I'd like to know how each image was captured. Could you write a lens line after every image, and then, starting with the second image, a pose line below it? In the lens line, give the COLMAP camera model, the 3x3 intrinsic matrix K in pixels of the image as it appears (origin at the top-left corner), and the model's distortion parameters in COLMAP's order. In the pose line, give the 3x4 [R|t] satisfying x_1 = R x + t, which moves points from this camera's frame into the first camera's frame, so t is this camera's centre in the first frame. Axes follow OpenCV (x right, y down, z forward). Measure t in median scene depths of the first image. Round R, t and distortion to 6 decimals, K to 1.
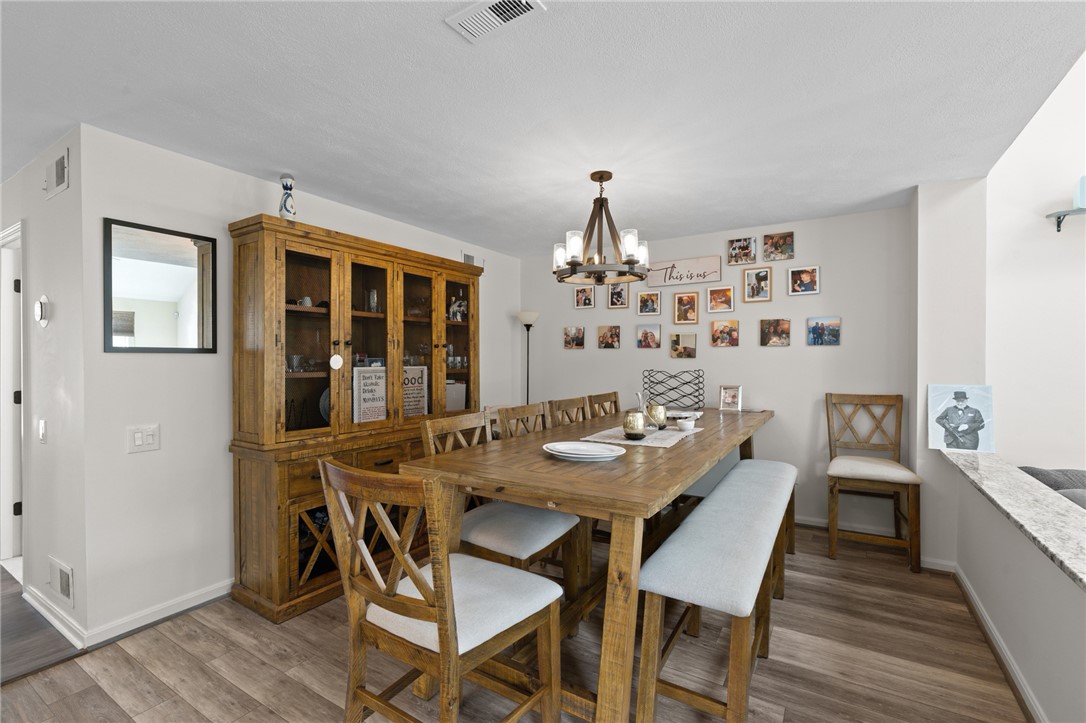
lens RADIAL K [[492.5, 0, 545.9], [0, 492.5, 362.4], [0, 0, 1]] dist [-0.012574, 0.004329]
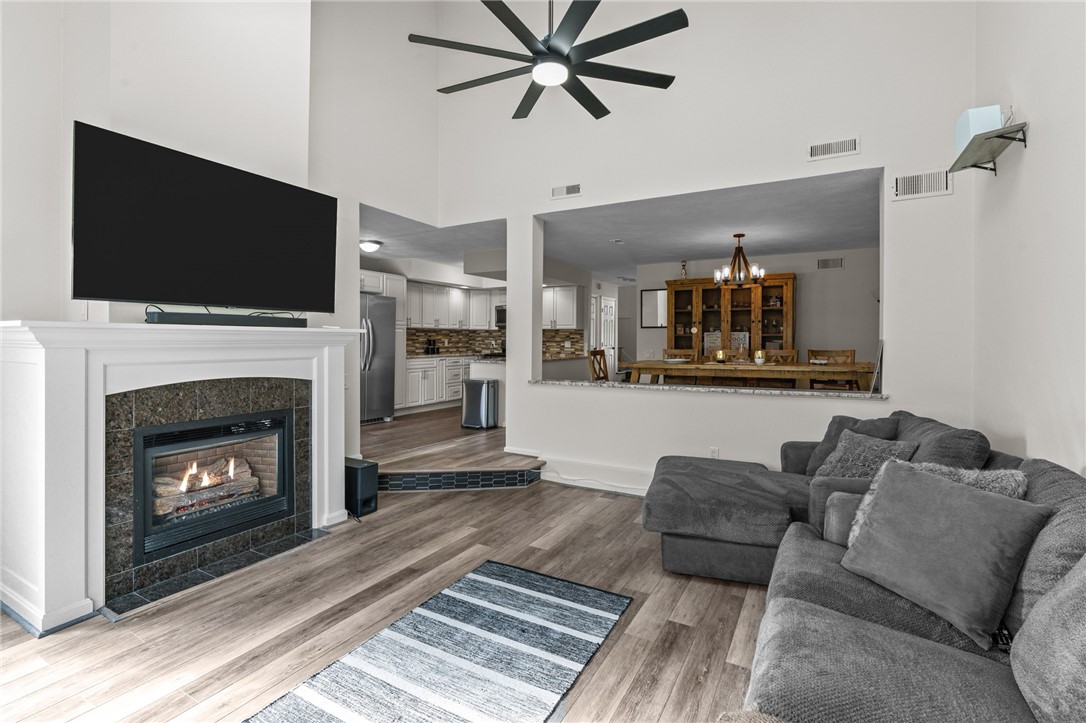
lens RADIAL K [[492.5, 0, 539.3], [0, 492.5, 351.6], [0, 0, 1]] dist [-0.012574, 0.004329]
pose [[0.034243, 0.024505, -0.999113, 2.055278], [-0.005352, 0.999690, 0.024336, 0.050783], [0.999399, 0.004514, 0.034363, 0.116074]]
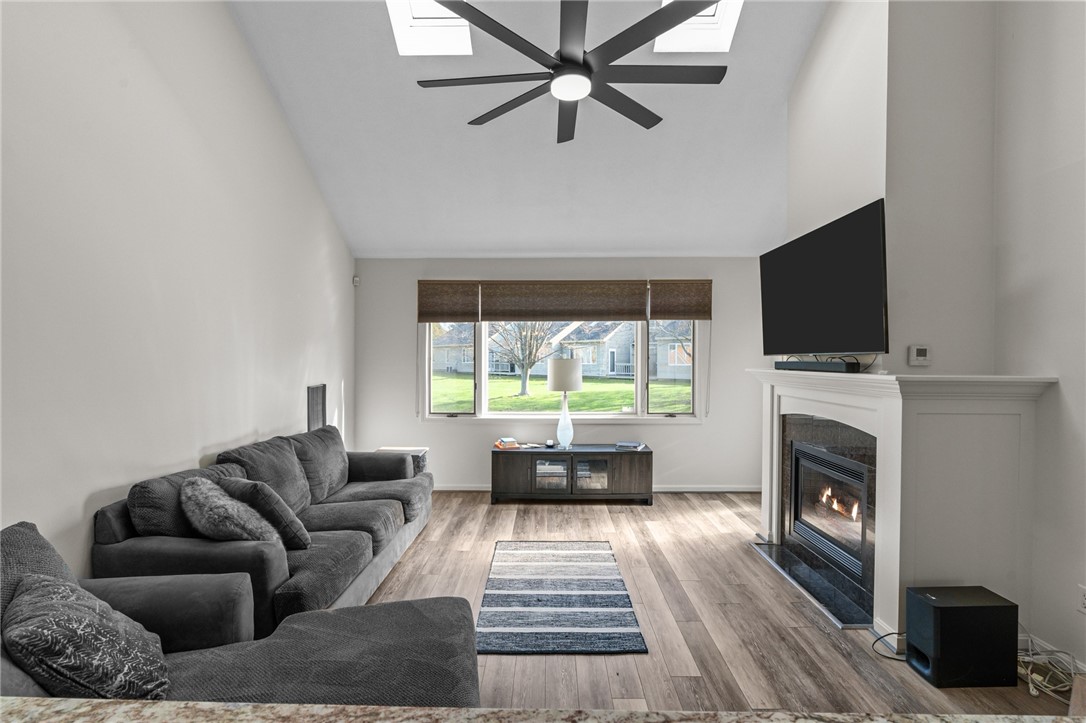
lens RADIAL K [[492.5, 0, 543.1], [0, 492.5, 369.7], [0, 0, 1]] dist [-0.012574, 0.004329]
pose [[-0.514895, -0.019103, 0.857040, 0.392664], [-0.000526, 0.999759, 0.021968, -0.000748], [-0.857253, 0.010860, -0.514781, 0.645531]]
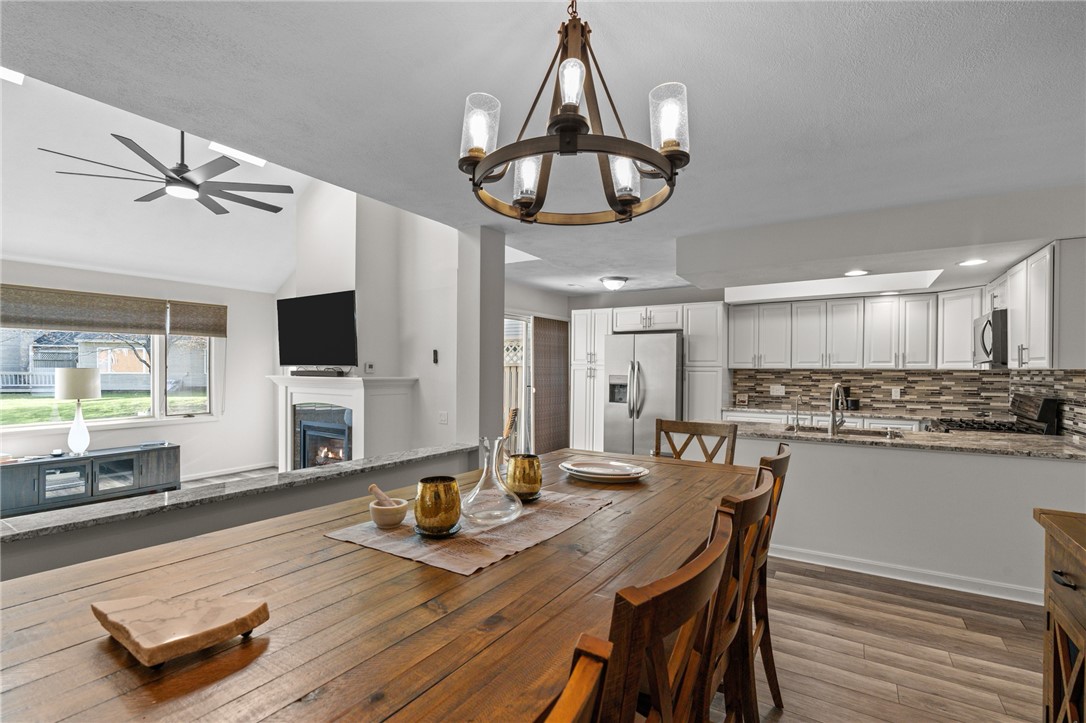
lens RADIAL K [[492.5, 0, 543.3], [0, 492.5, 375.9], [0, 0, 1]] dist [-0.012574, 0.004329]
pose [[-0.999930, -0.005680, 0.010376, 0.133863], [-0.005514, 0.999858, 0.015909, -0.010236], [-0.010465, 0.015851, -0.999820, 1.441721]]
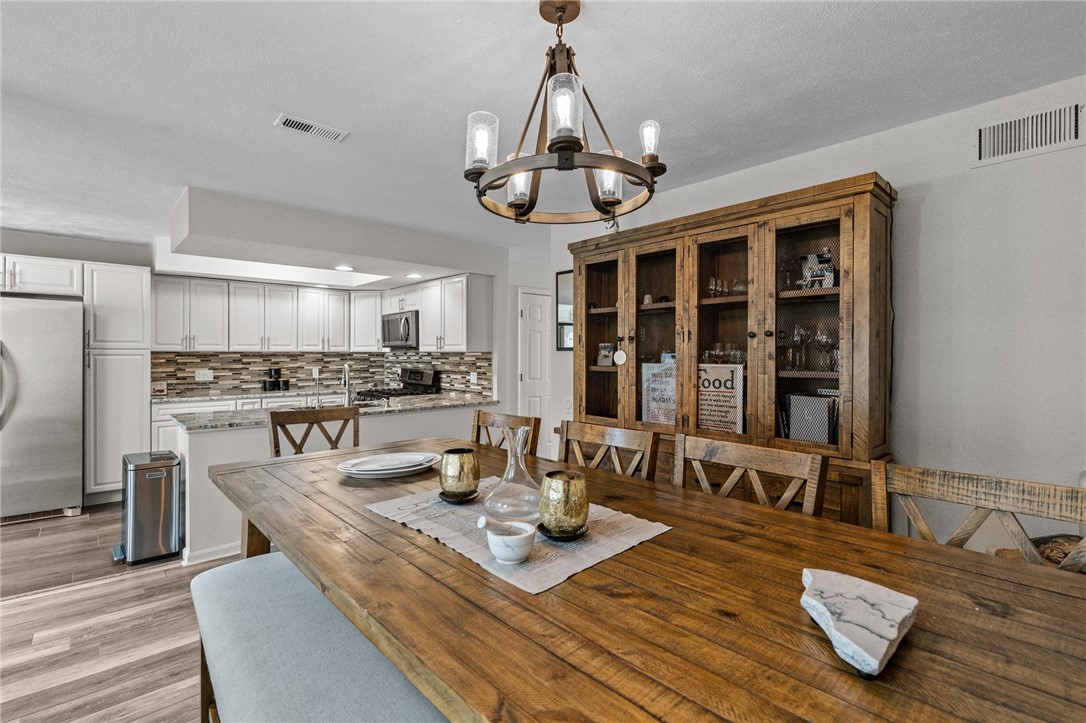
lens RADIAL K [[492.5, 0, 539.1], [0, 492.5, 359.5], [0, 0, 1]] dist [-0.012574, 0.004329]
pose [[-0.267629, 0.011470, -0.963454, 0.612083], [-0.002784, 0.999916, 0.012678, -0.009286], [0.963518, 0.006075, -0.267574, 1.100530]]
